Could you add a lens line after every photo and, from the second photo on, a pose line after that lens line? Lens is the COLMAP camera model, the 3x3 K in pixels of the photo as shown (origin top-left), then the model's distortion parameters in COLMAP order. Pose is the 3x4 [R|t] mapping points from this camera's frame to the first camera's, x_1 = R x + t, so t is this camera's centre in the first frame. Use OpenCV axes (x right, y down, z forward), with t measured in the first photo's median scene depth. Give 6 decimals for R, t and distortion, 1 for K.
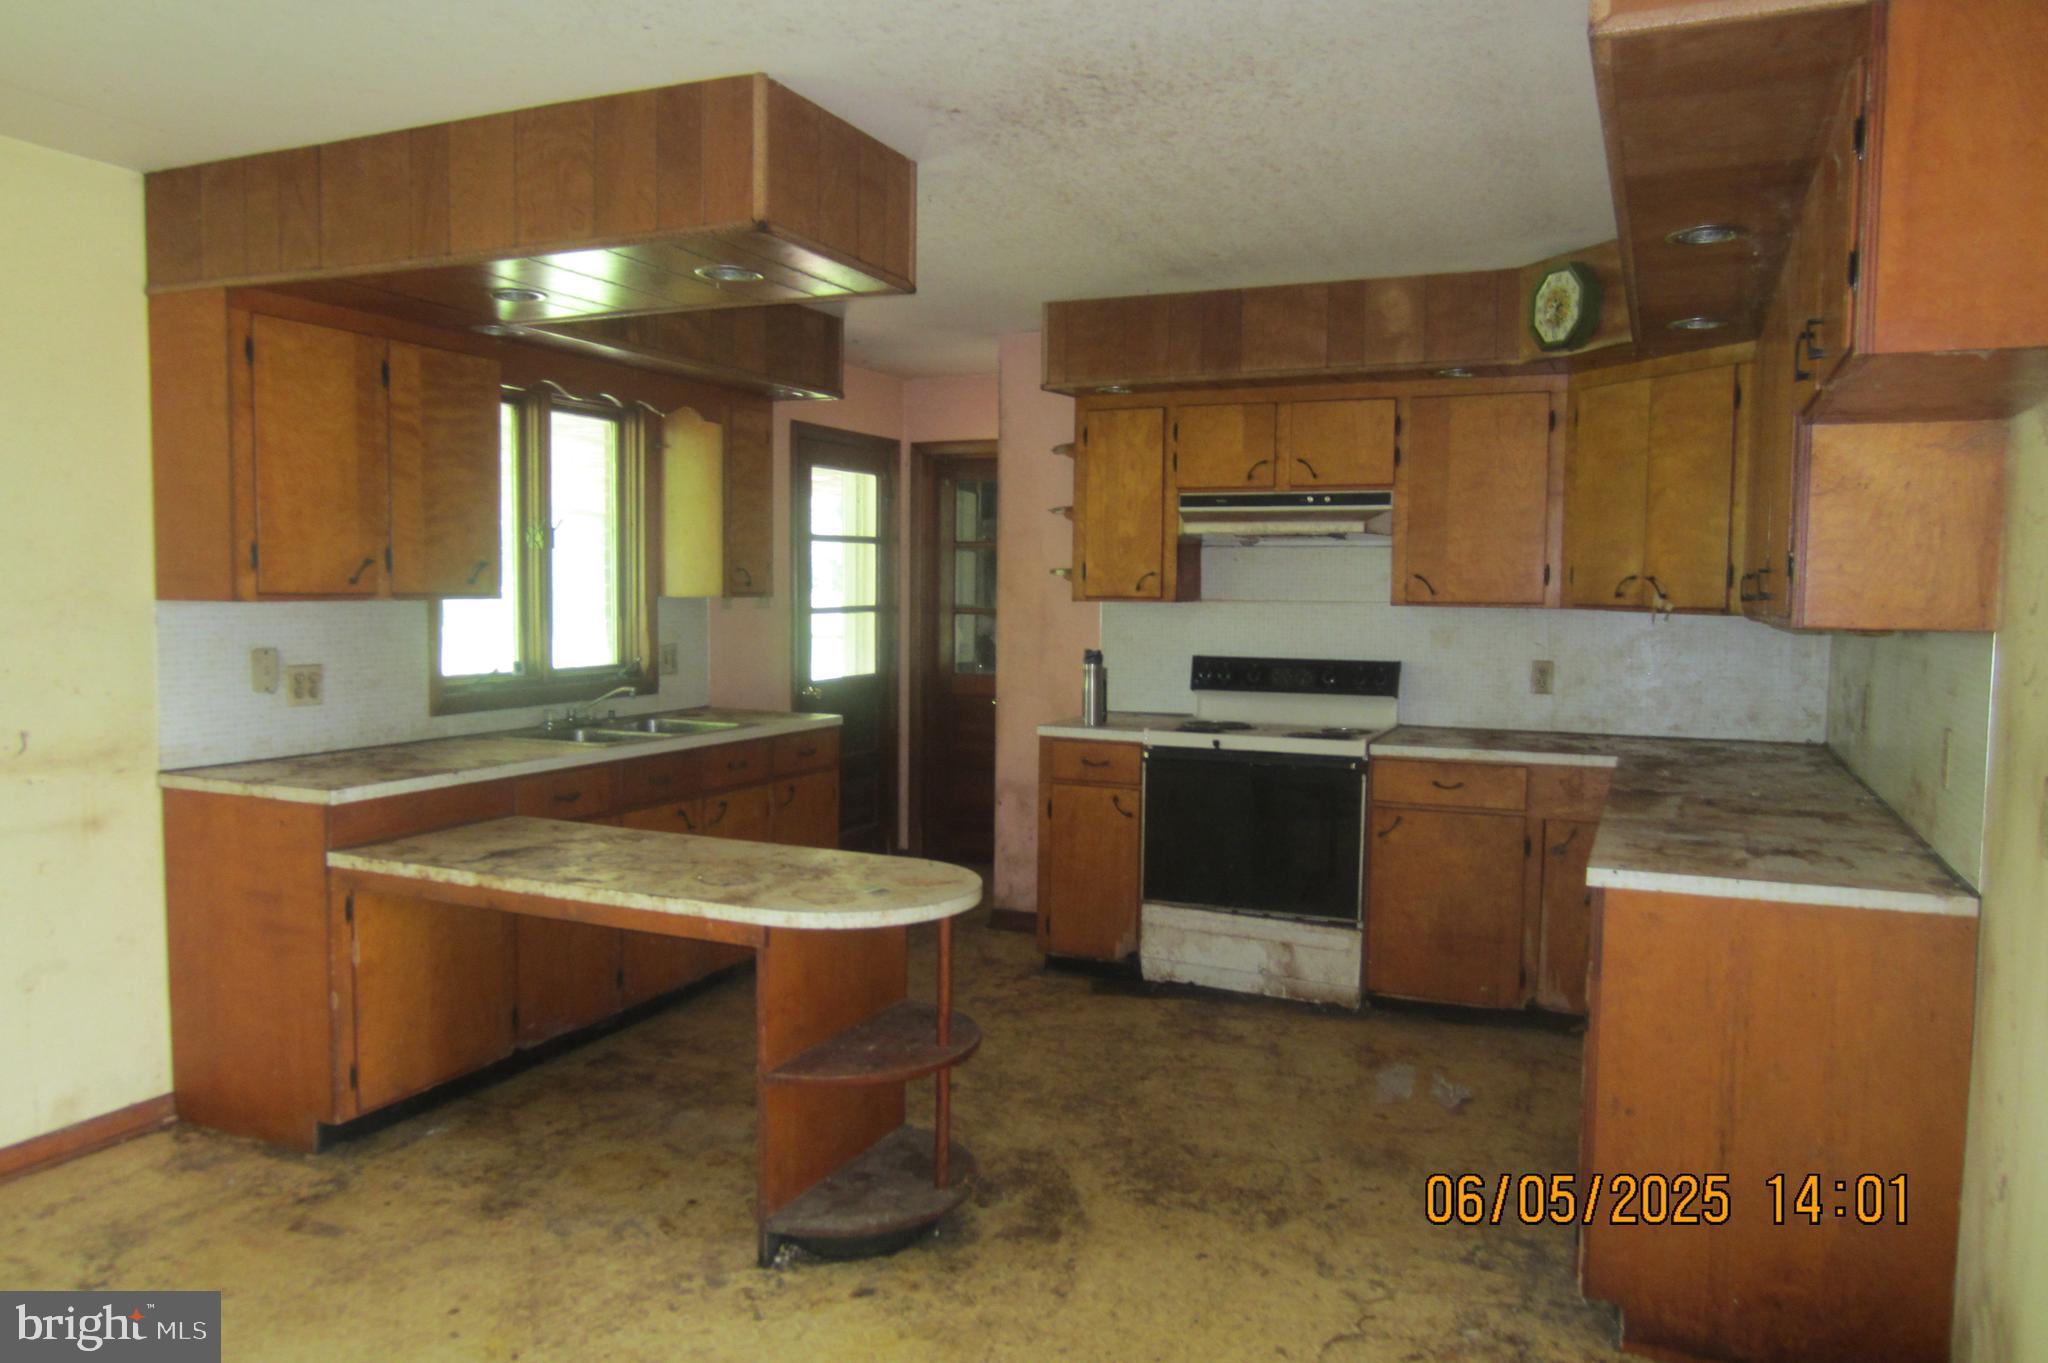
lens RADIAL K [[1448.6, 0, 1016.9], [0, 1448.6, 687.6], [0, 0, 1]] dist [-0.039517, -0.003415]
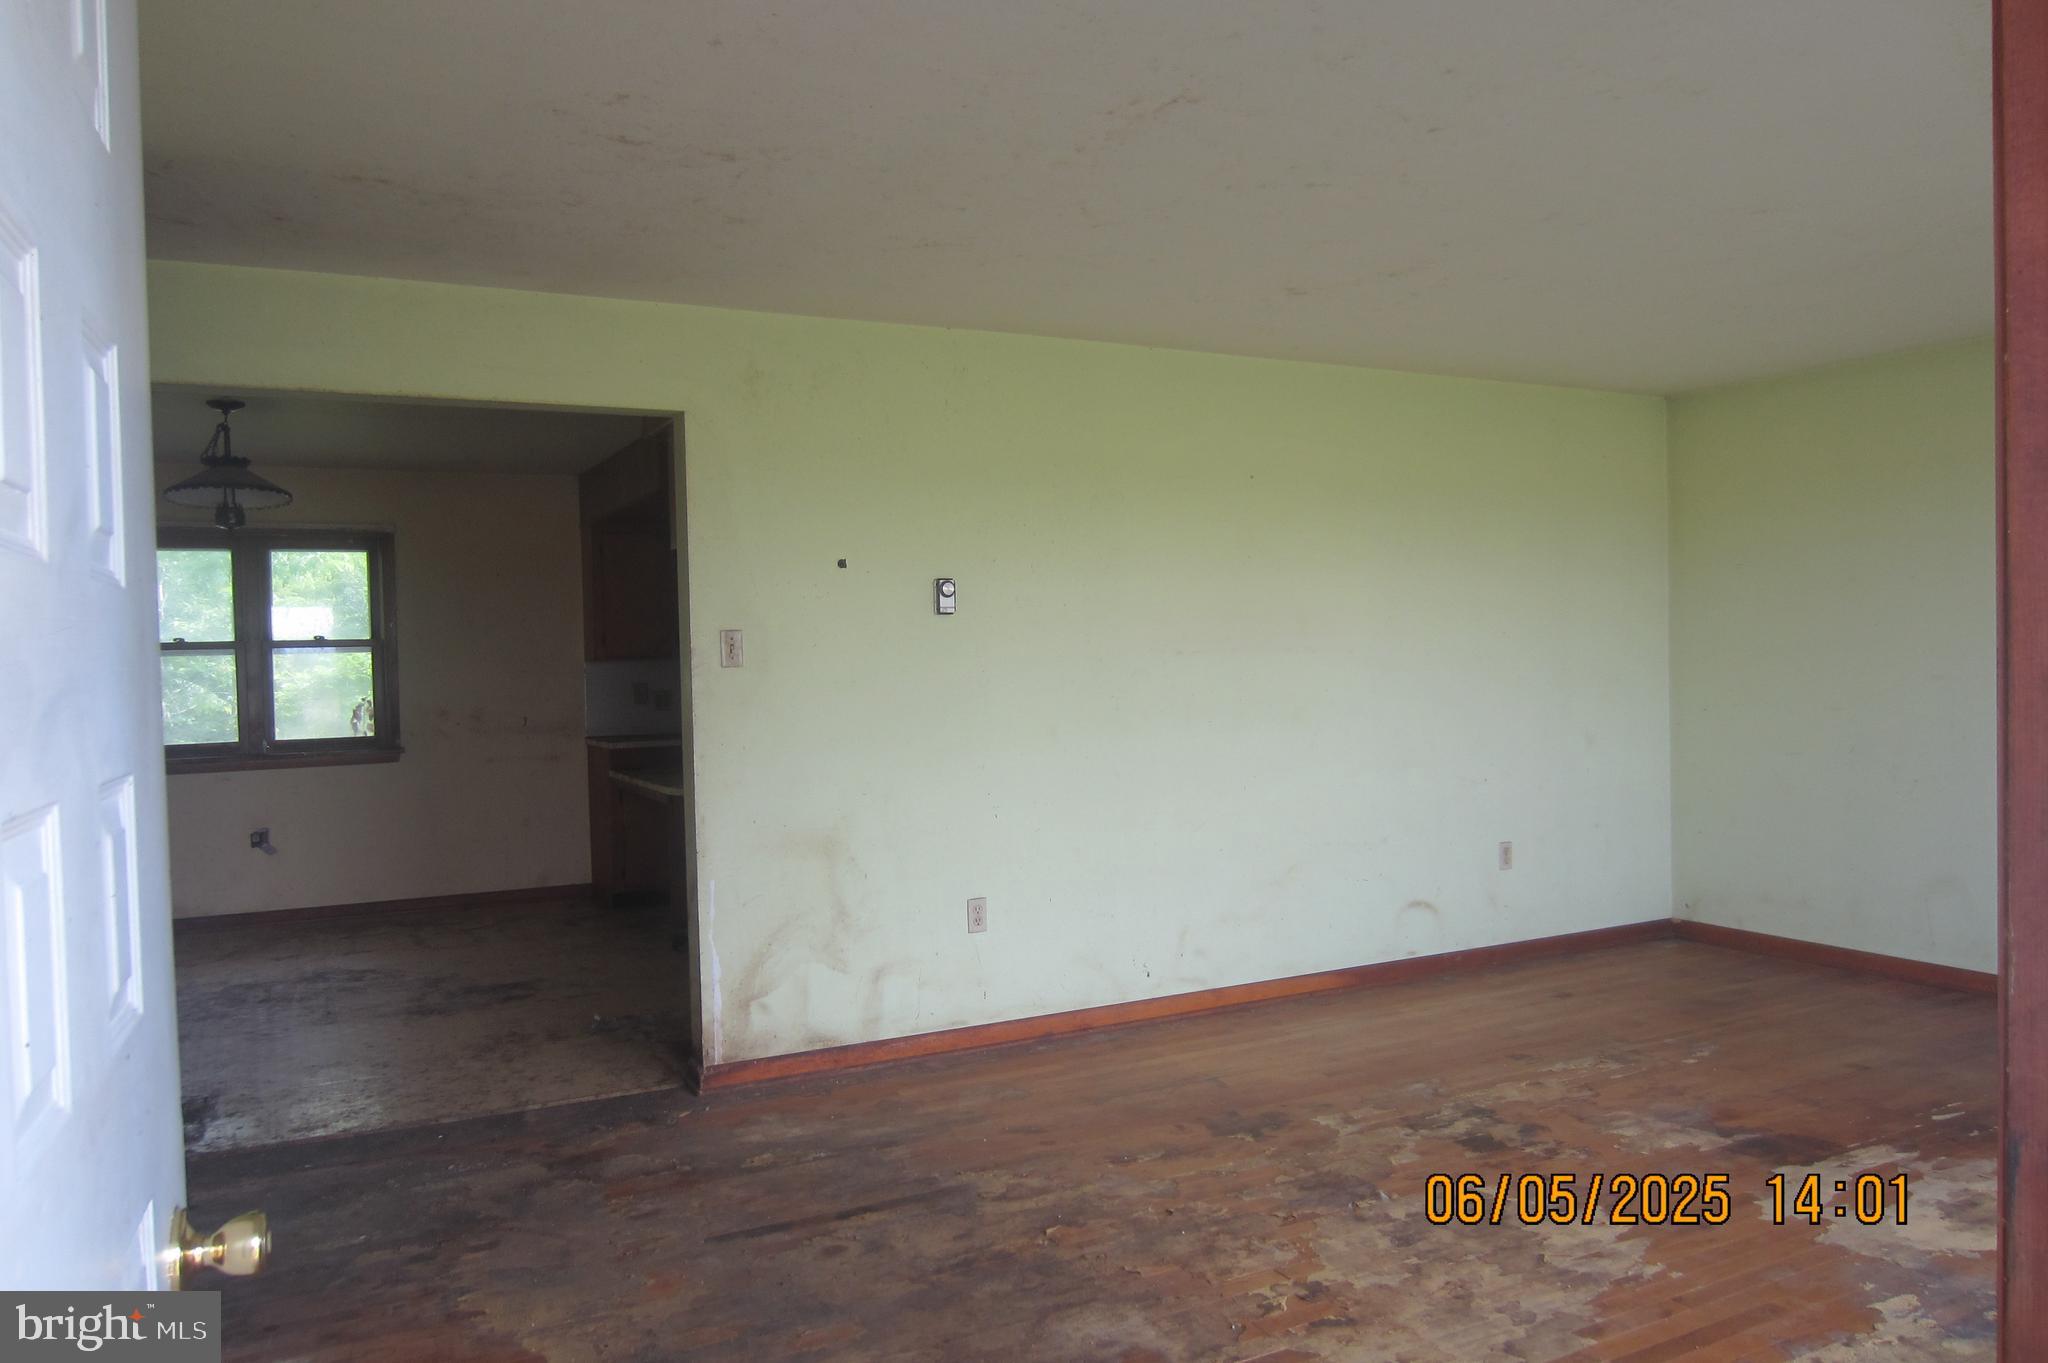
lens RADIAL K [[1472.3, 0, 1018.8], [0, 1472.3, 692.6], [0, 0, 1]] dist [-0.036230, 0.030175]
pose [[0.781478, -0.007011, -0.623893, 1.091284], [-0.014799, 0.999447, -0.029769, 0.037438], [0.623757, 0.032497, 0.780943, -0.307545]]
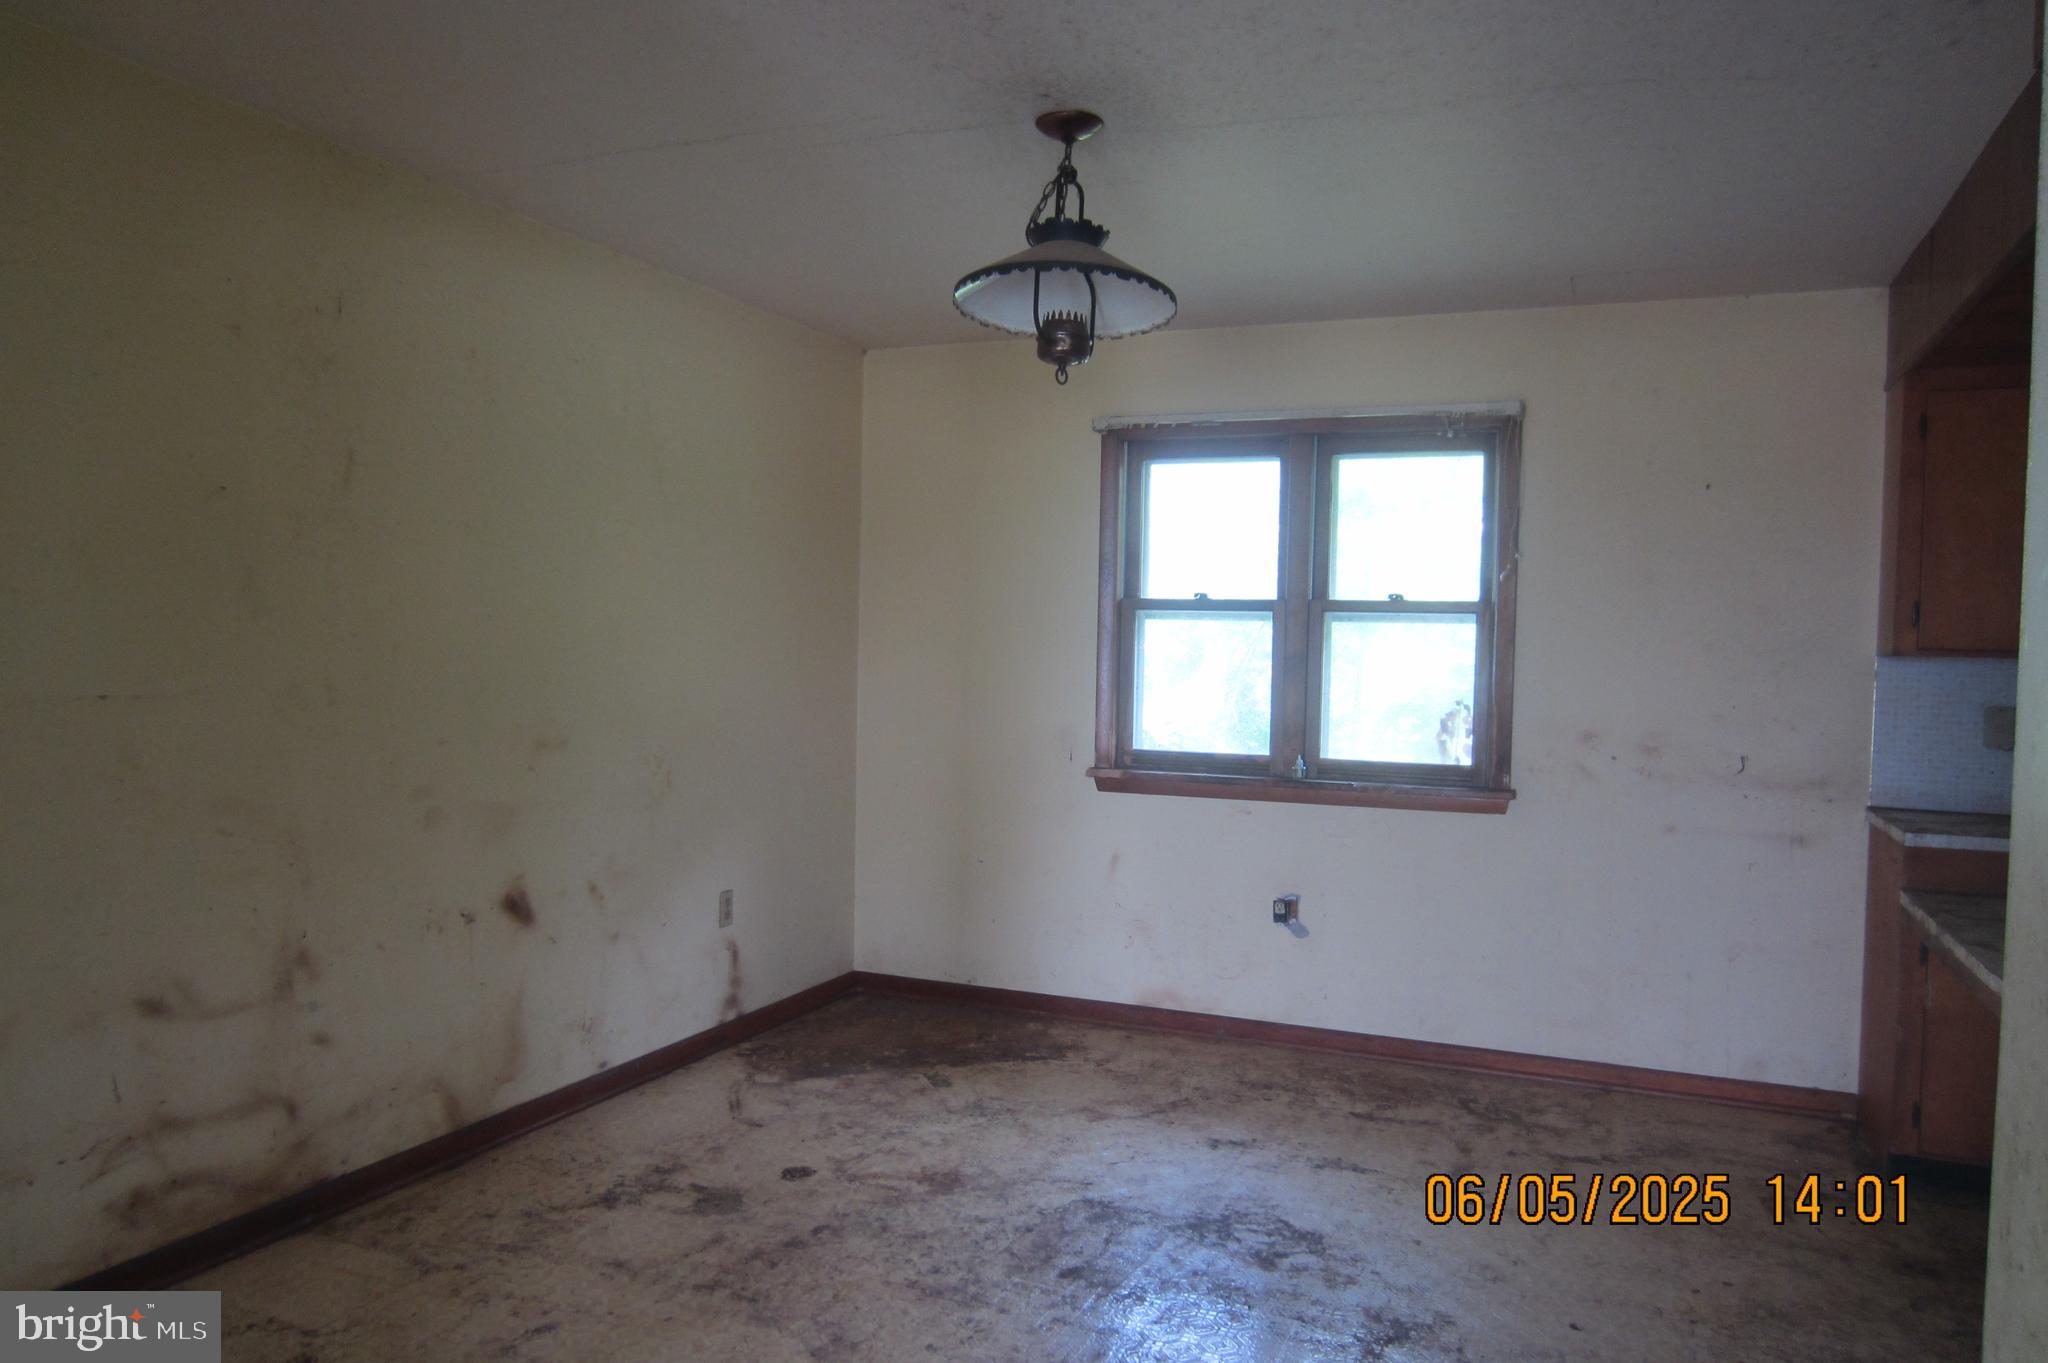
lens RADIAL K [[1472.3, 0, 1018.8], [0, 1472.3, 692.6], [0, 0, 1]] dist [-0.036230, 0.030175]
pose [[0.018965, 0.029204, -0.999394, 0.429325], [-0.089570, 0.995604, 0.027393, -0.002208], [0.995800, 0.088996, 0.021498, 0.230656]]
